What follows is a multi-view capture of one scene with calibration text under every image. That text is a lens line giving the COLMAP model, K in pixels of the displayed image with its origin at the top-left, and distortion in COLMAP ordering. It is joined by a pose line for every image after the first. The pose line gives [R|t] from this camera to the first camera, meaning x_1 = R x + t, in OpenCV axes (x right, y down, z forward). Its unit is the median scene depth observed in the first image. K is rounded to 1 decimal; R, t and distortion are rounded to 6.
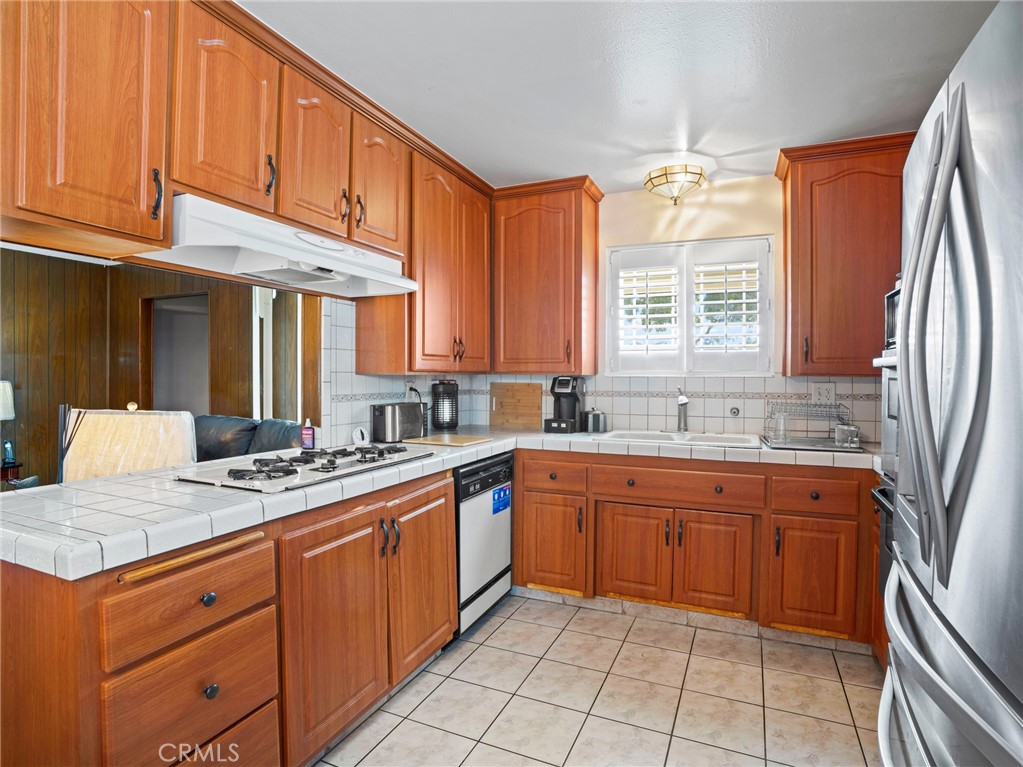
lens RADIAL K [[534.7, 0, 516.7], [0, 534.7, 369.3], [0, 0, 1]] dist [-0.072767, 0.031149]
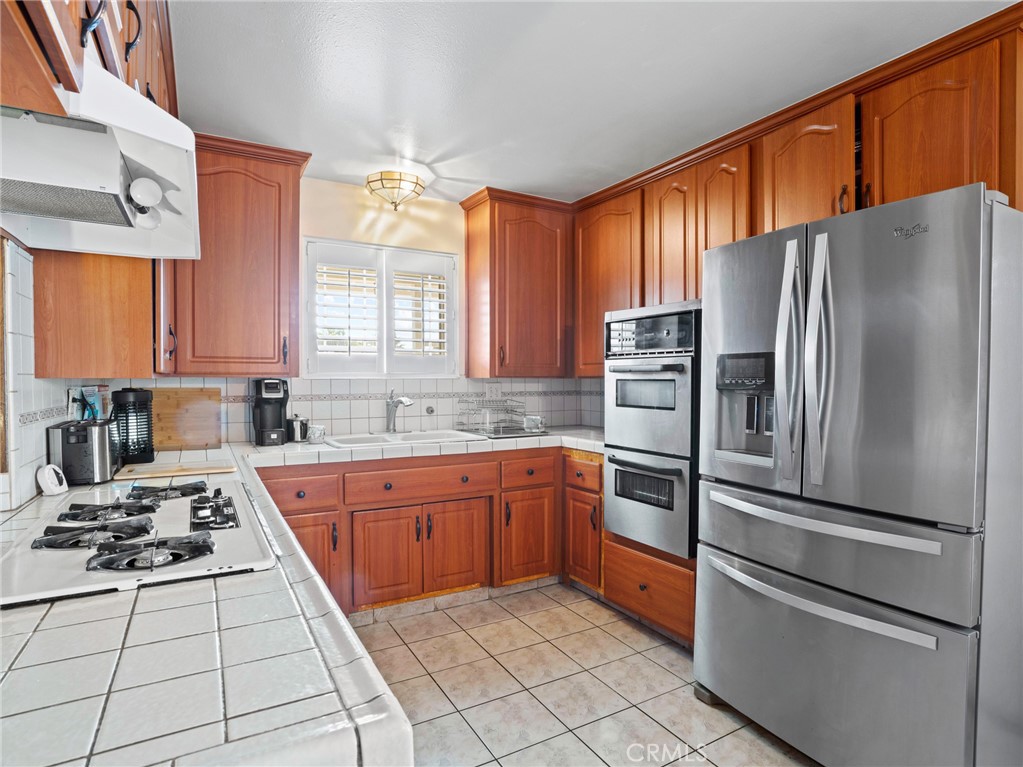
lens RADIAL K [[542.2, 0, 510.3], [0, 542.2, 378.8], [0, 0, 1]] dist [-0.081680, 0.033210]
pose [[0.600012, -0.005337, 0.799973, -0.443986], [-0.005609, 0.999925, 0.010878, 0.001577], [-0.799971, -0.011013, 0.599938, 0.220863]]
